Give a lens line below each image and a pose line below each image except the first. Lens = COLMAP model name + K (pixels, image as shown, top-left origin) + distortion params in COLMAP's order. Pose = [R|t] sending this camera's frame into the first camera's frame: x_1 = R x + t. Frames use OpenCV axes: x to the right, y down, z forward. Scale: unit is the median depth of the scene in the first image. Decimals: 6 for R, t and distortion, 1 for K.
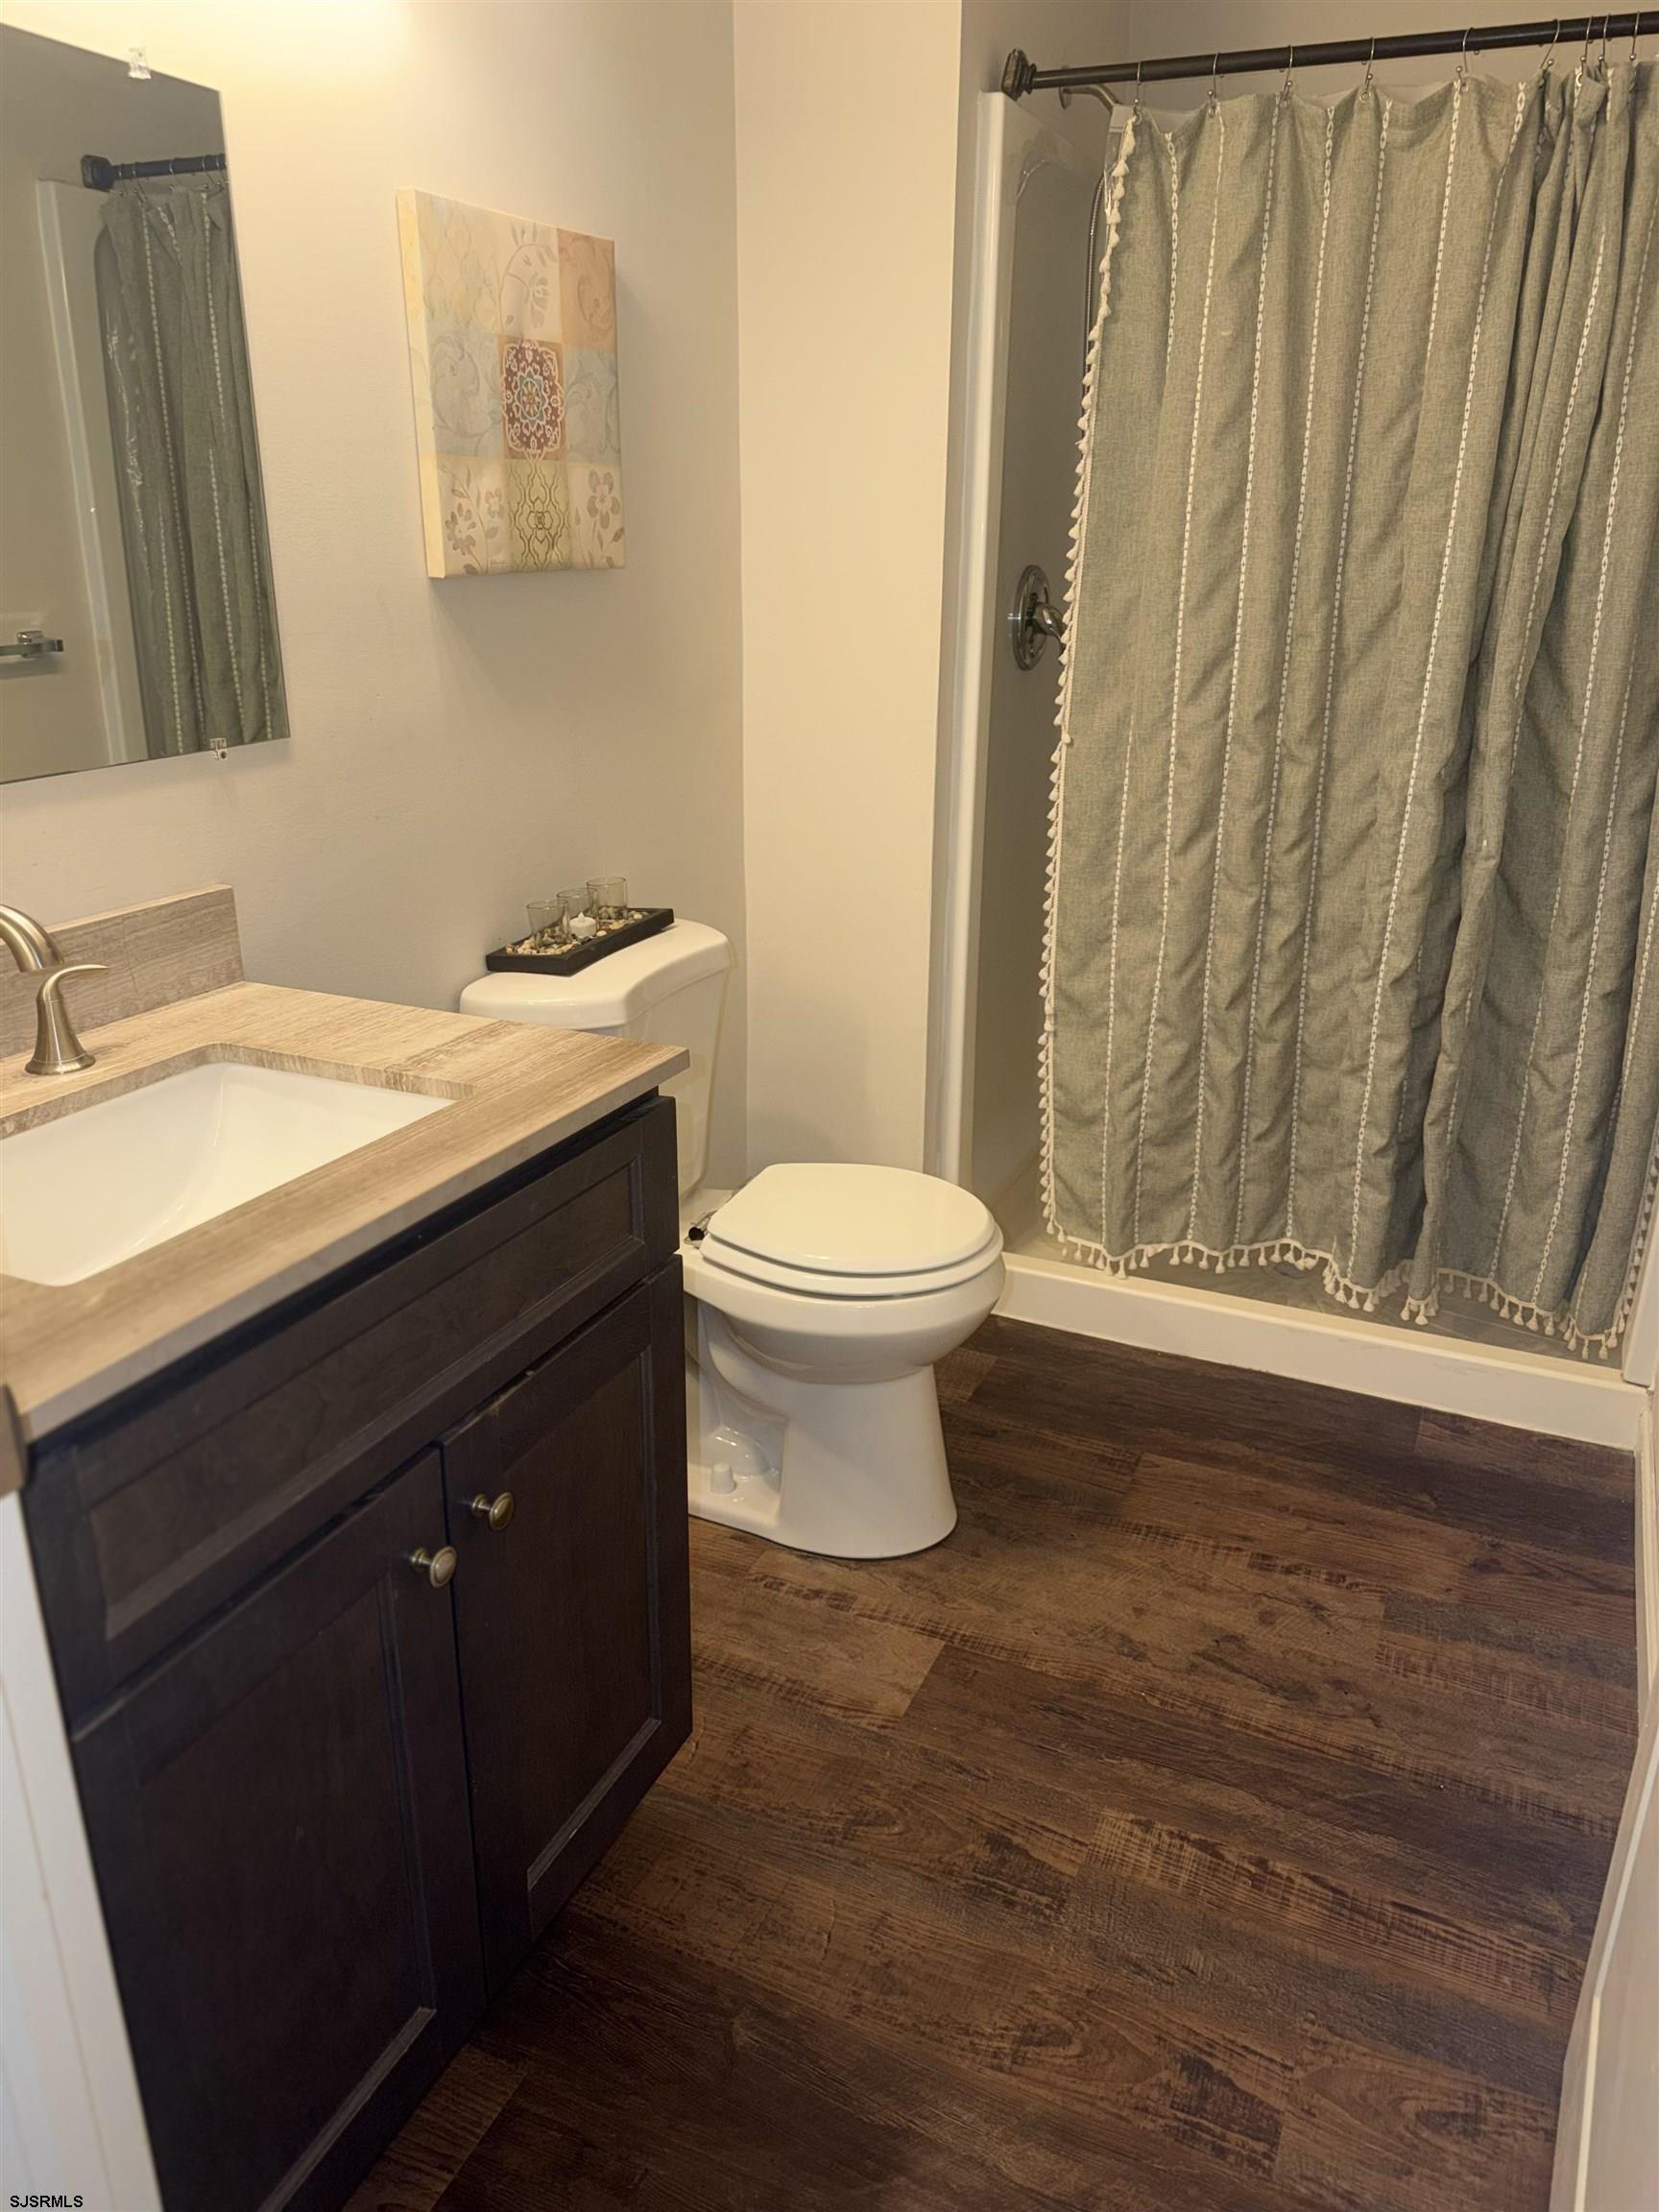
lens RADIAL K [[1561.9, 0, 842.3], [0, 1561.9, 1112.7], [0, 0, 1]] dist [0.049752, -0.062835]
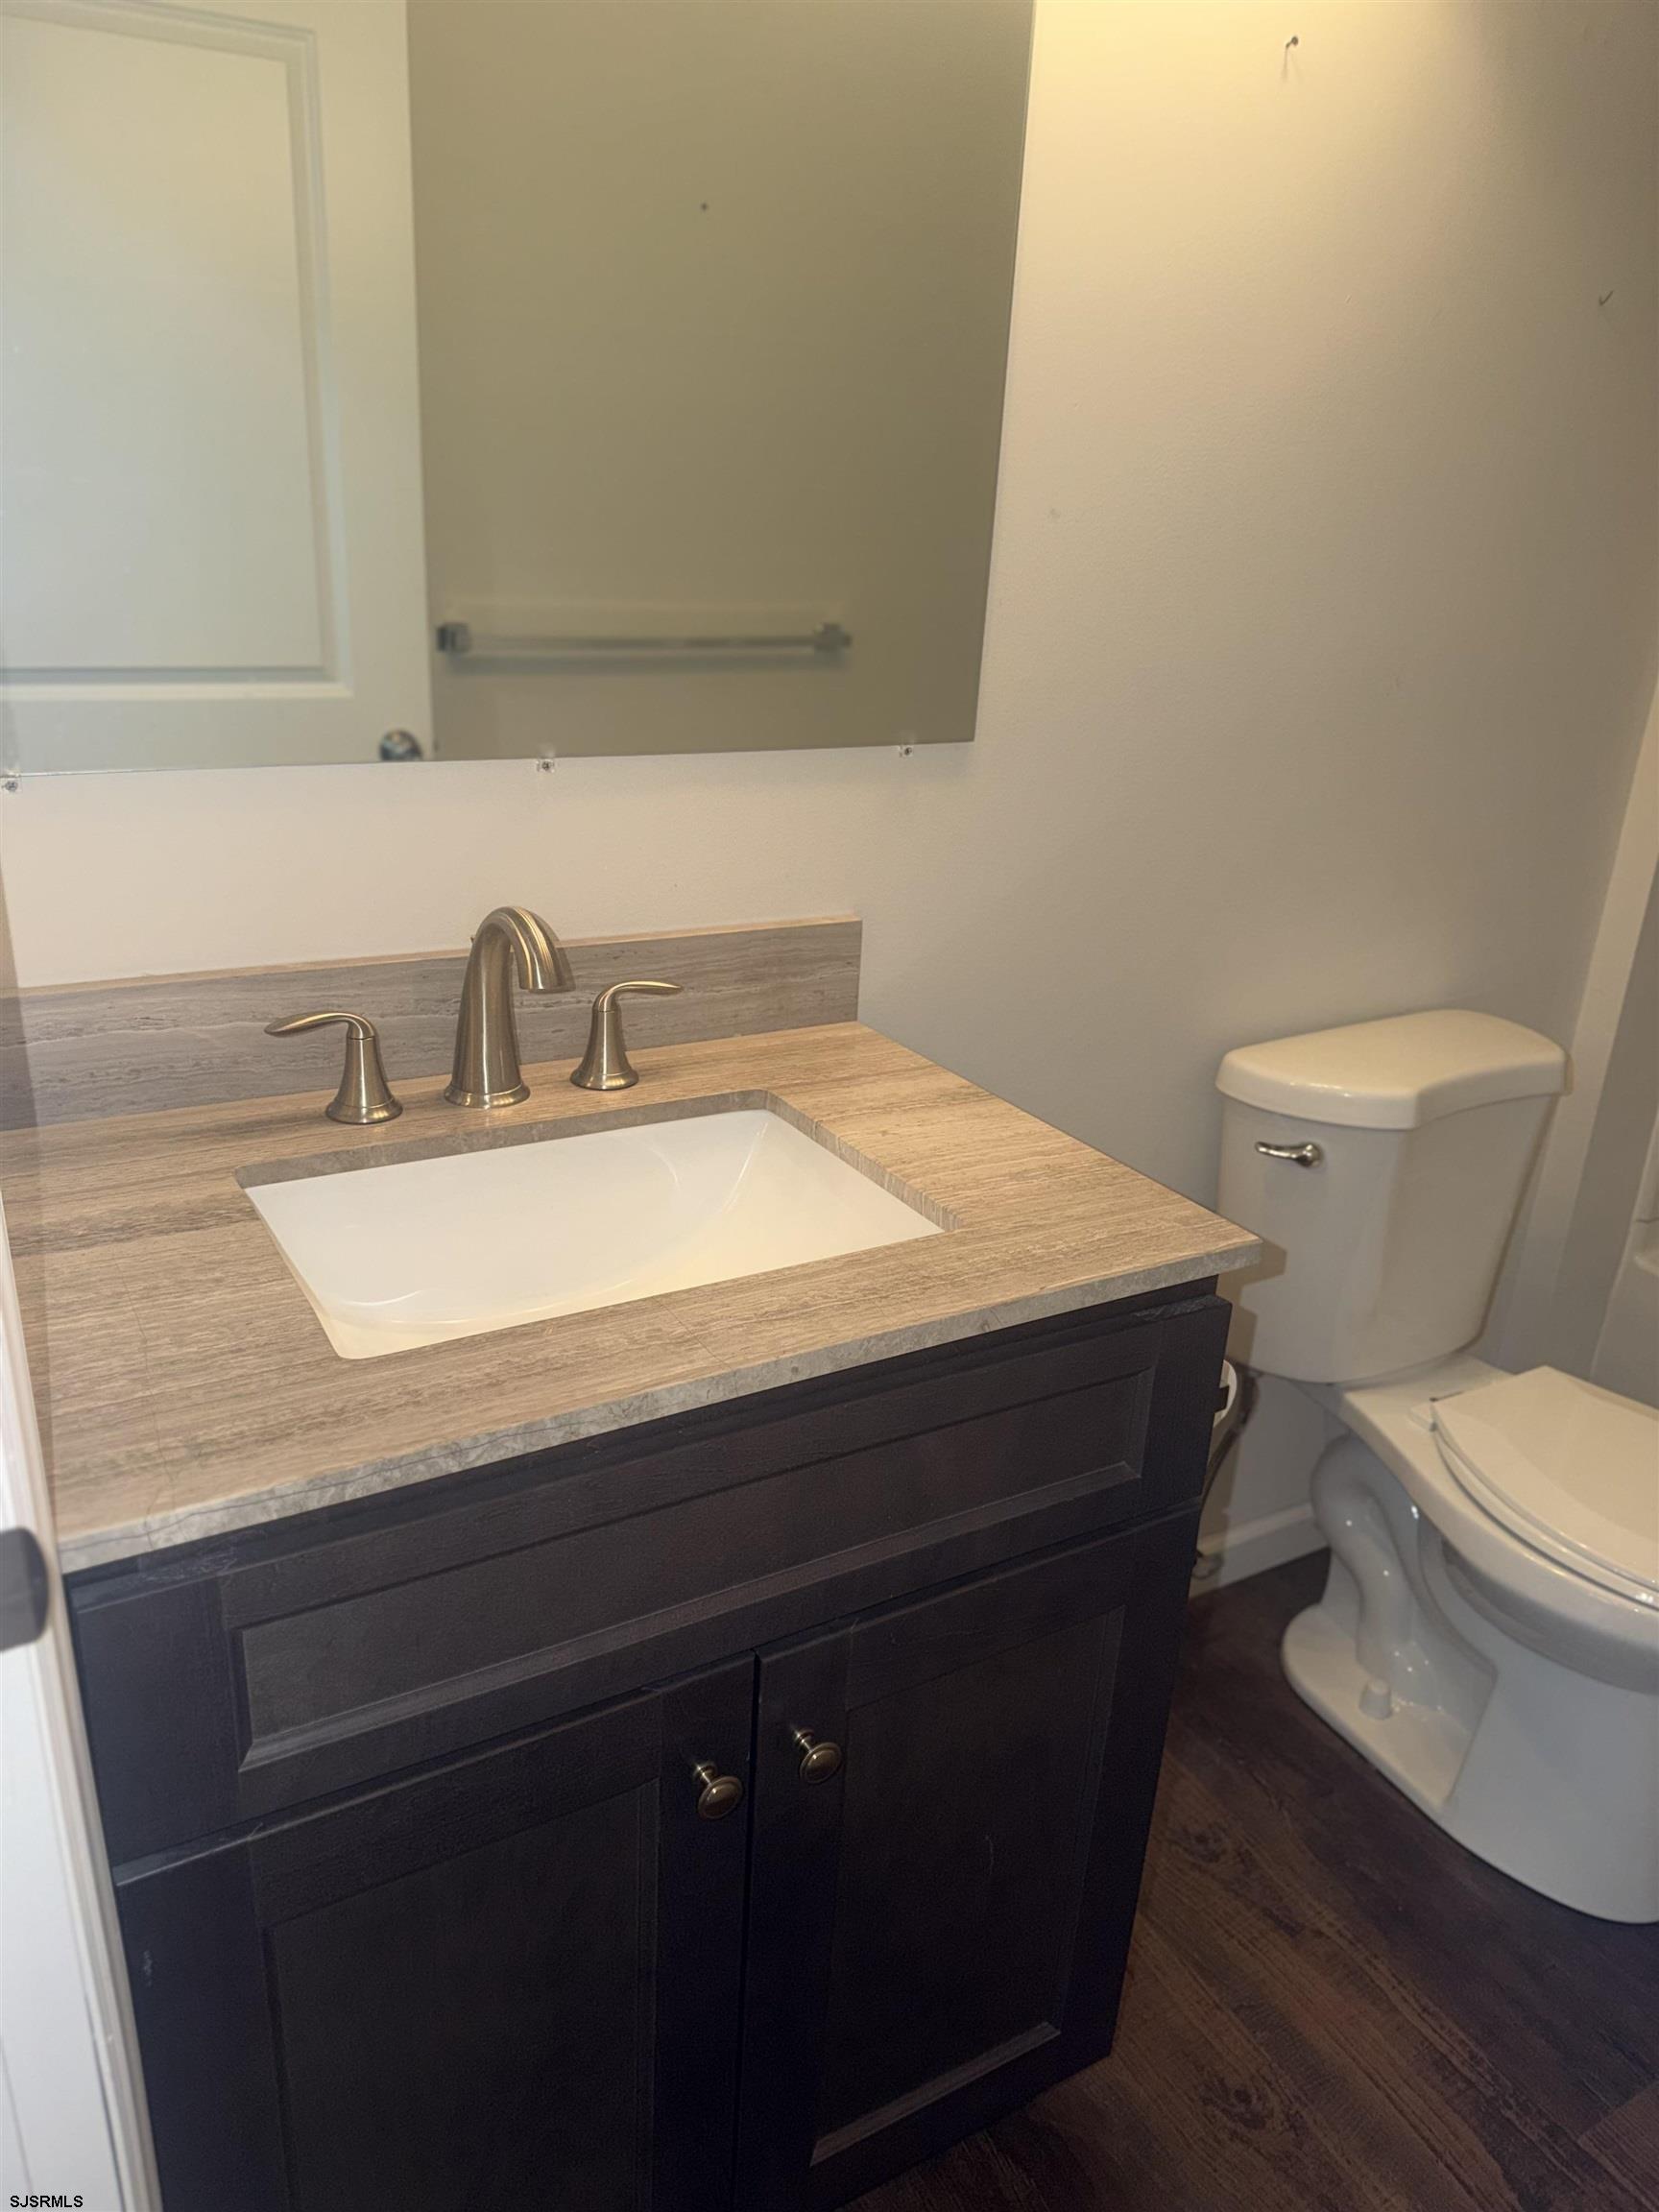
lens RADIAL K [[1561.9, 0, 789.1], [0, 1561.9, 1134.7], [0, 0, 1]] dist [0.049752, -0.062835]
pose [[0.810171, 0.237836, -0.535777, 0.099635], [-0.233826, 0.969250, 0.076680, -0.092805], [0.537539, 0.063155, 0.840871, 0.264436]]
